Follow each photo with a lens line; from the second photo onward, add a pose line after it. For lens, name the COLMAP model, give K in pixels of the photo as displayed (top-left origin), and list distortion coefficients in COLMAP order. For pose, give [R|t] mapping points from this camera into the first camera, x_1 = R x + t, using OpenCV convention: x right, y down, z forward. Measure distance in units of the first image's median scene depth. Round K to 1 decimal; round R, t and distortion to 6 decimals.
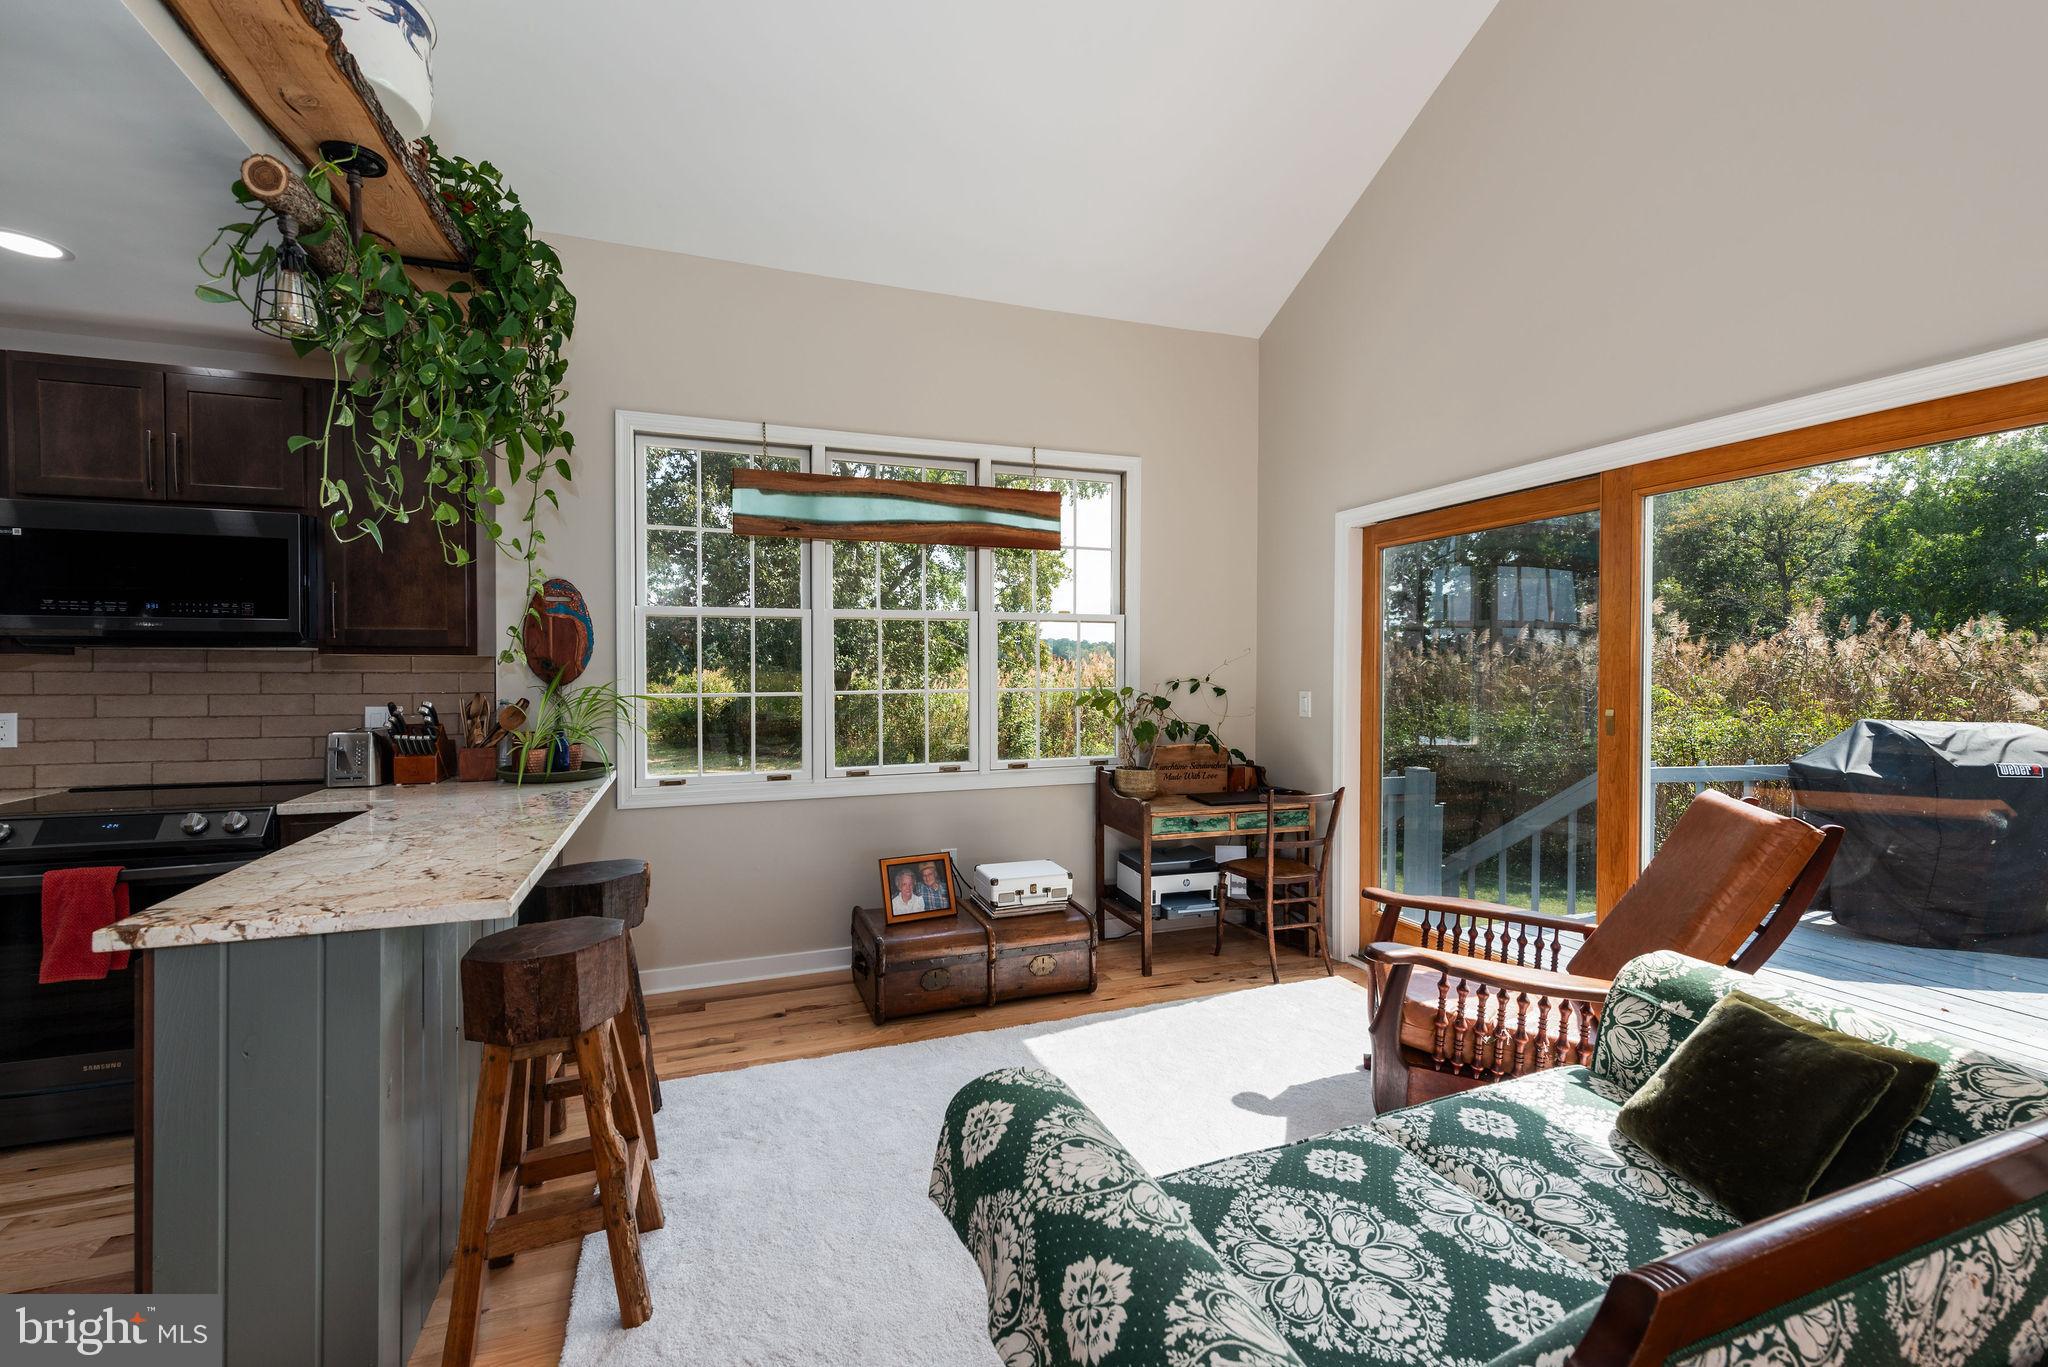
lens RADIAL K [[861.0, 0, 1010.2], [0, 861.0, 682.5], [0, 0, 1]] dist [0.010420, -0.003548]
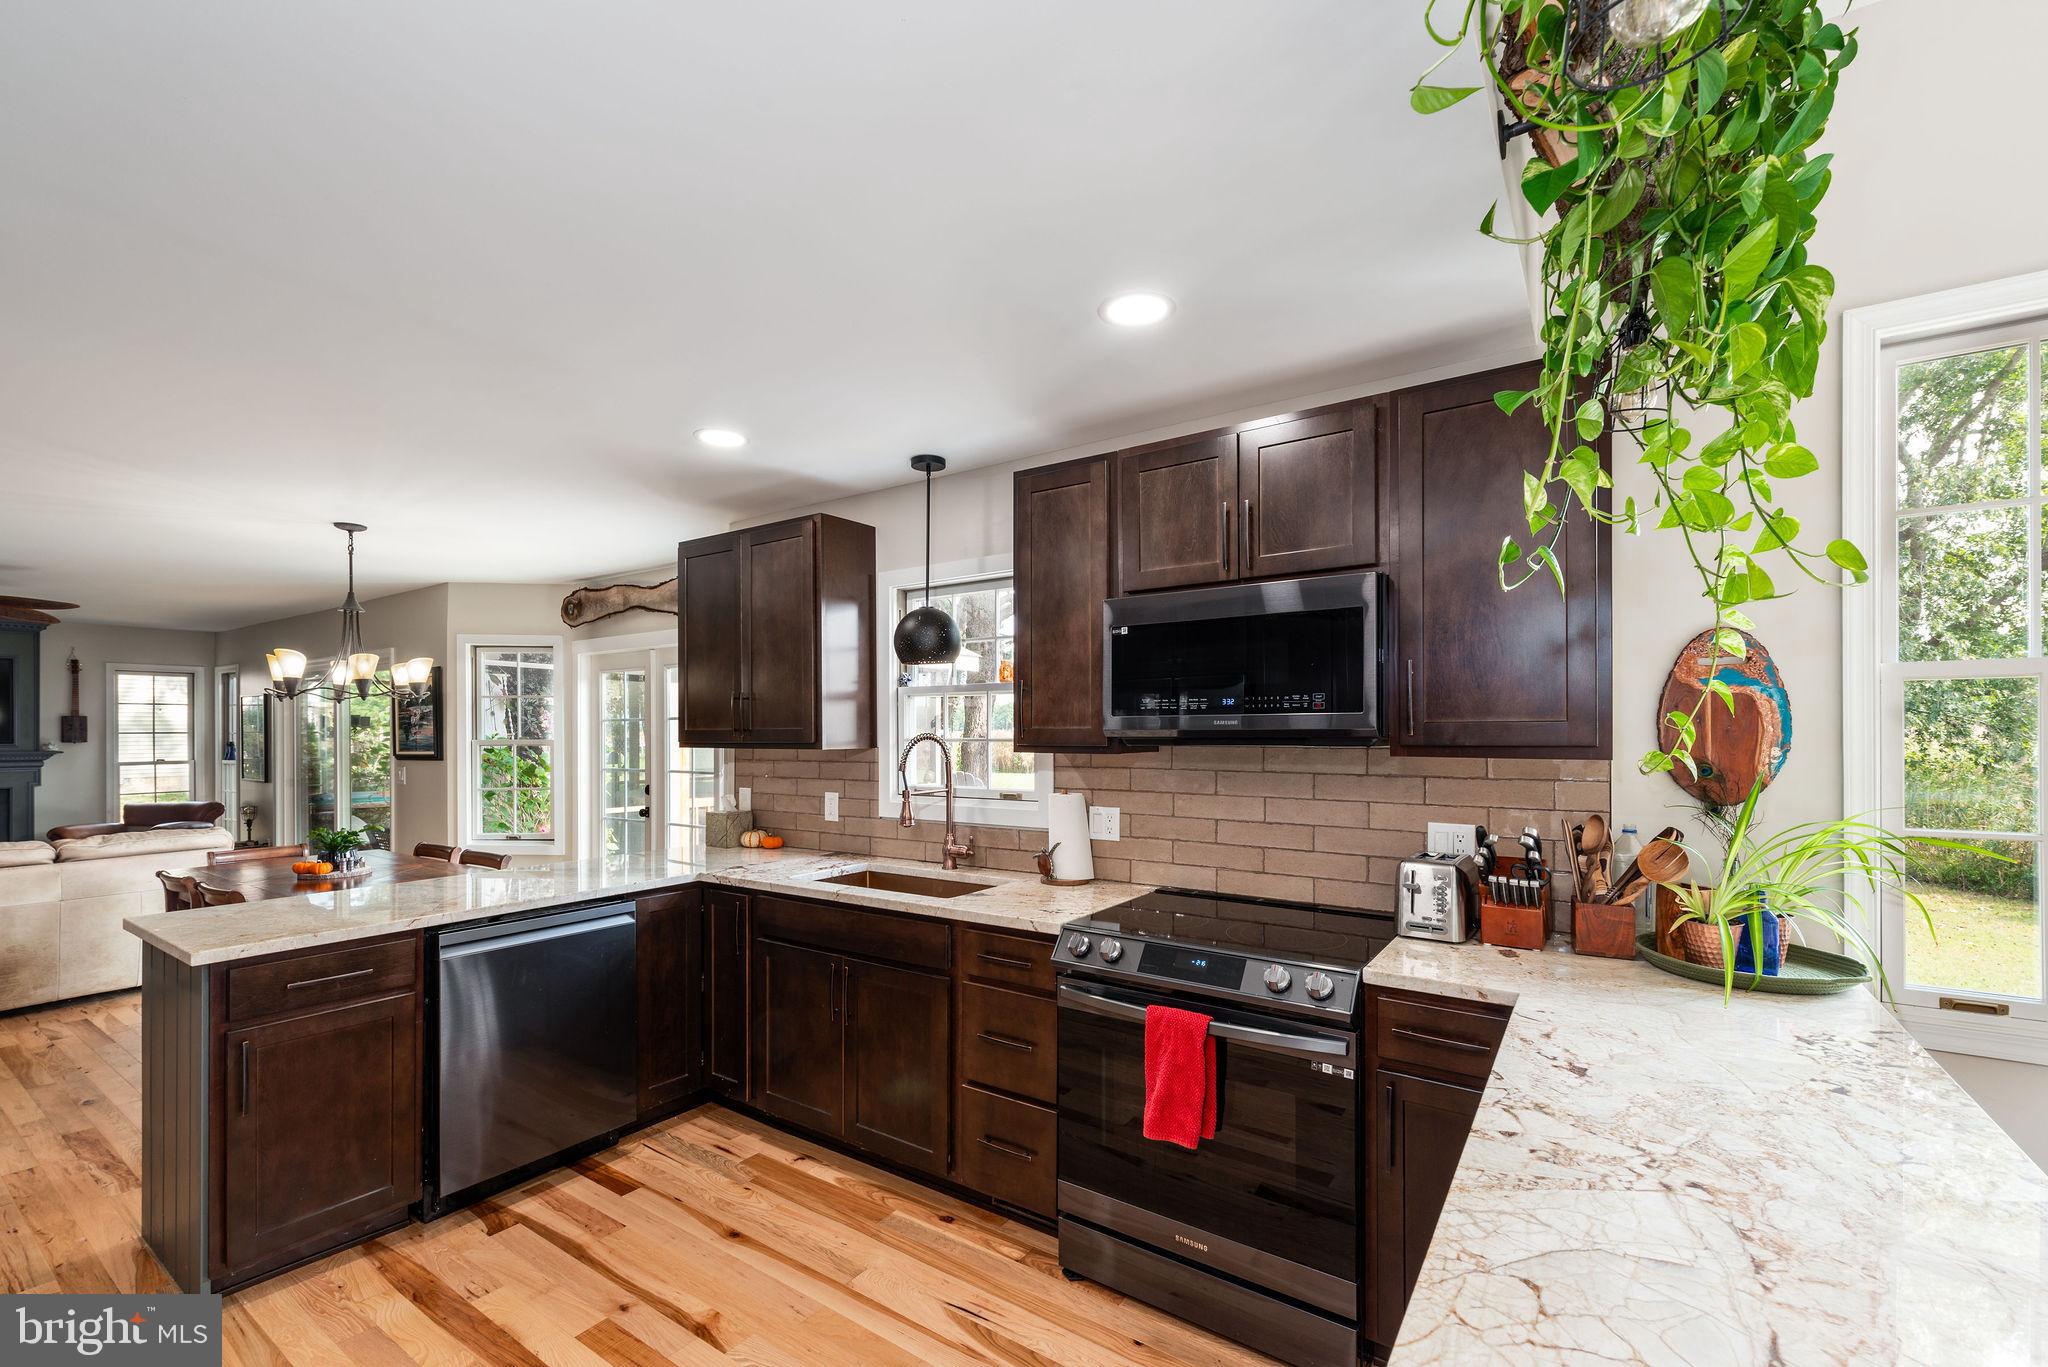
lens RADIAL K [[861.0, 0, 1023.7], [0, 861.0, 734.0], [0, 0, 1]] dist [0.010420, -0.003548]
pose [[0.593036, -0.001711, -0.805174, -0.372994], [-0.011403, 0.999880, -0.010523, -0.039671], [0.805095, 0.015421, 0.592945, 0.289634]]
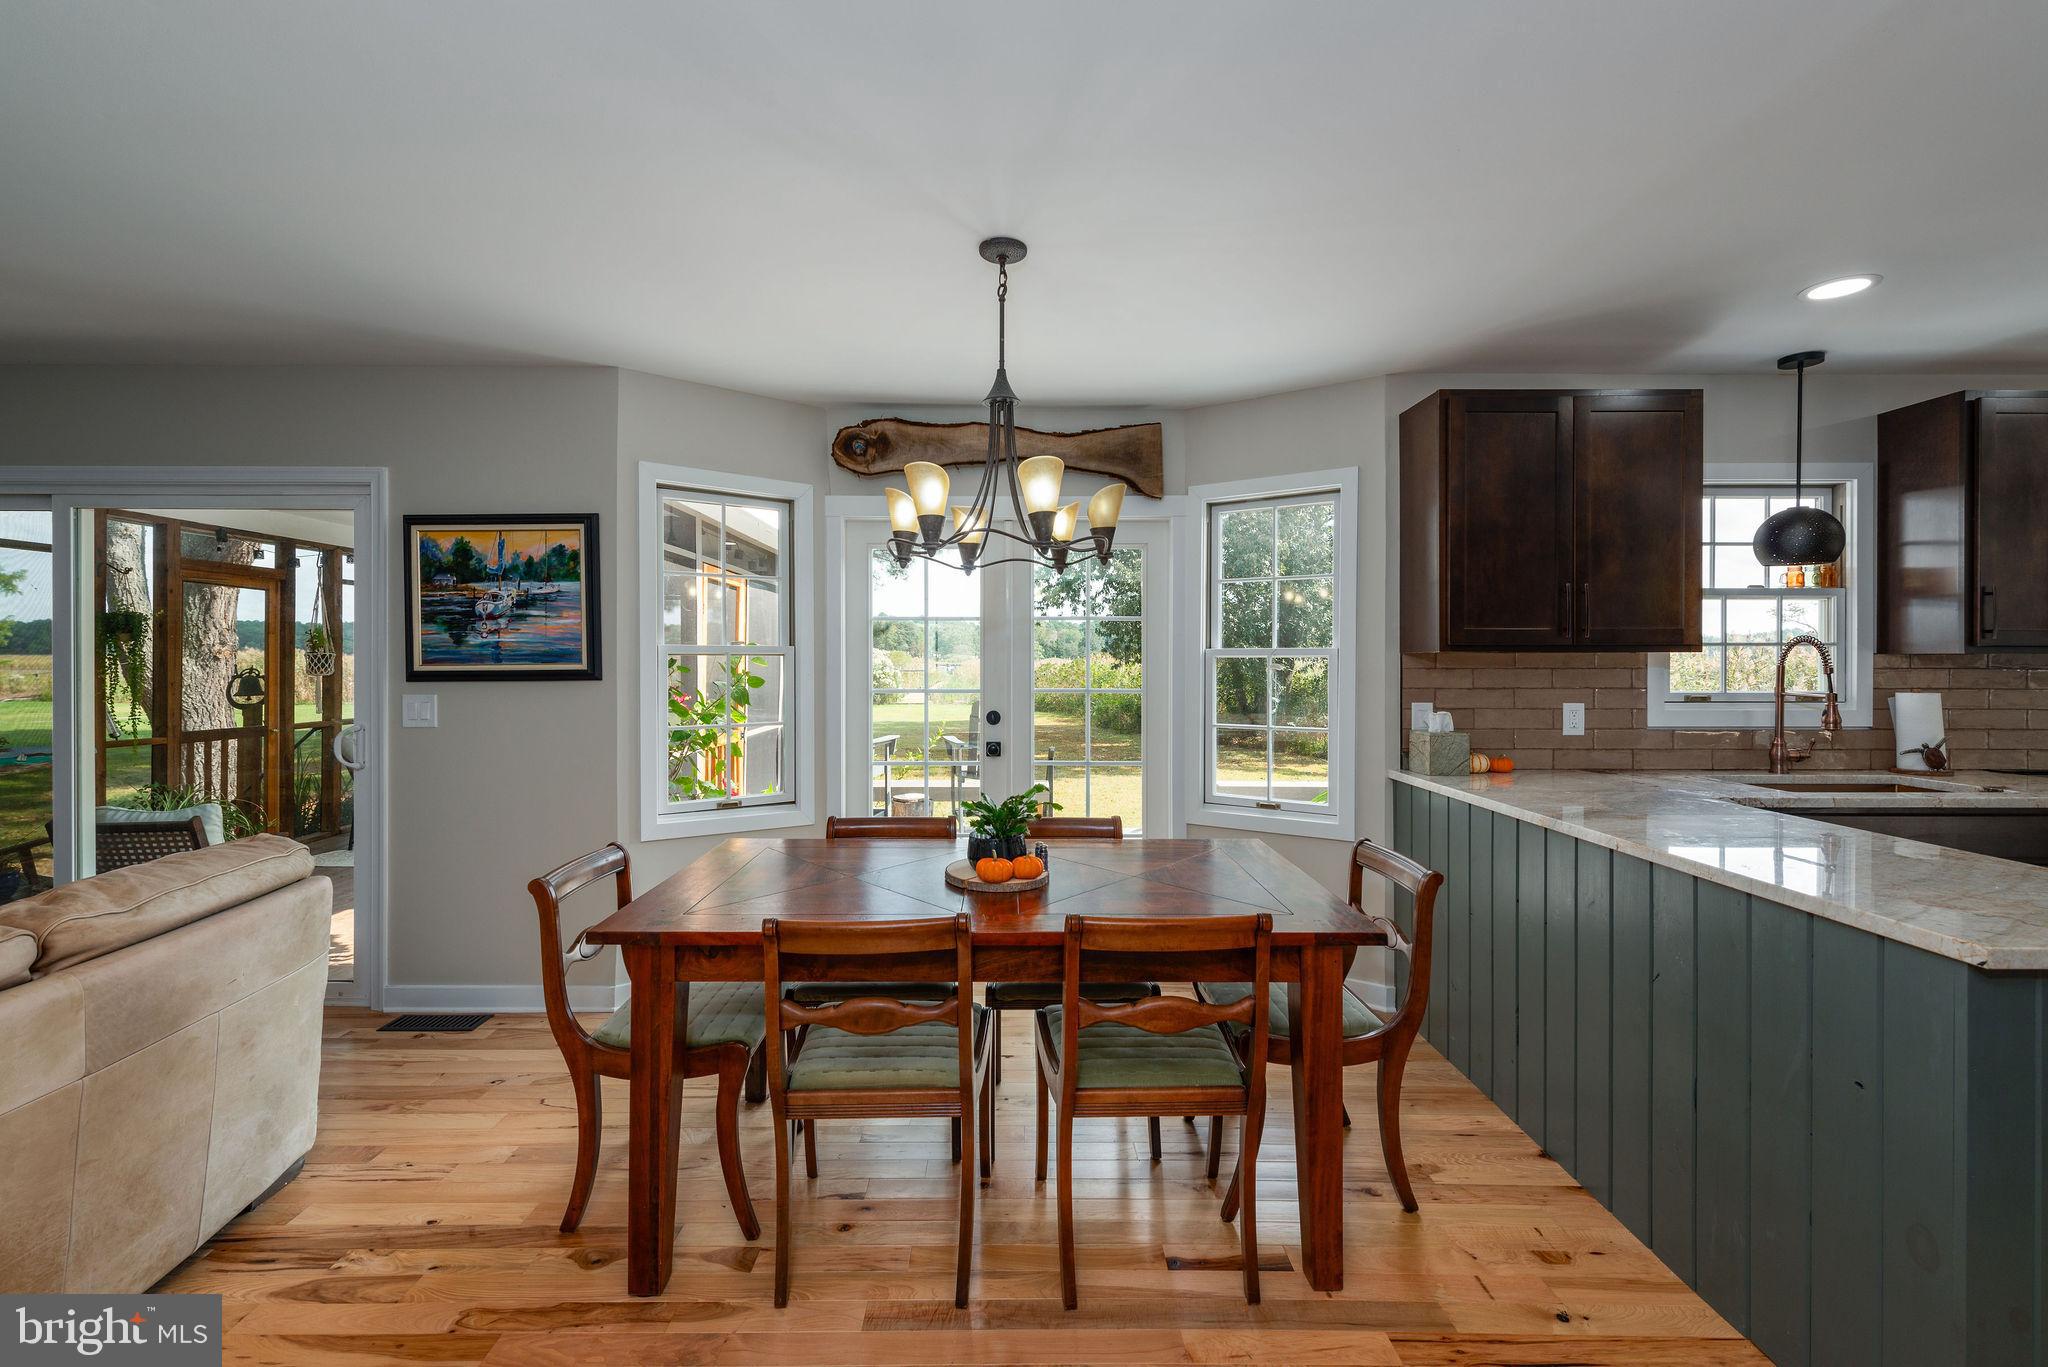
lens RADIAL K [[861.0, 0, 1026.4], [0, 861.0, 655.4], [0, 0, 1]] dist [0.010420, -0.003548]
pose [[0.944985, 0.000139, -0.327113, -1.853573], [-0.006852, 0.999789, -0.019369, 0.000005], [0.327041, 0.020545, 0.944787, -0.476542]]
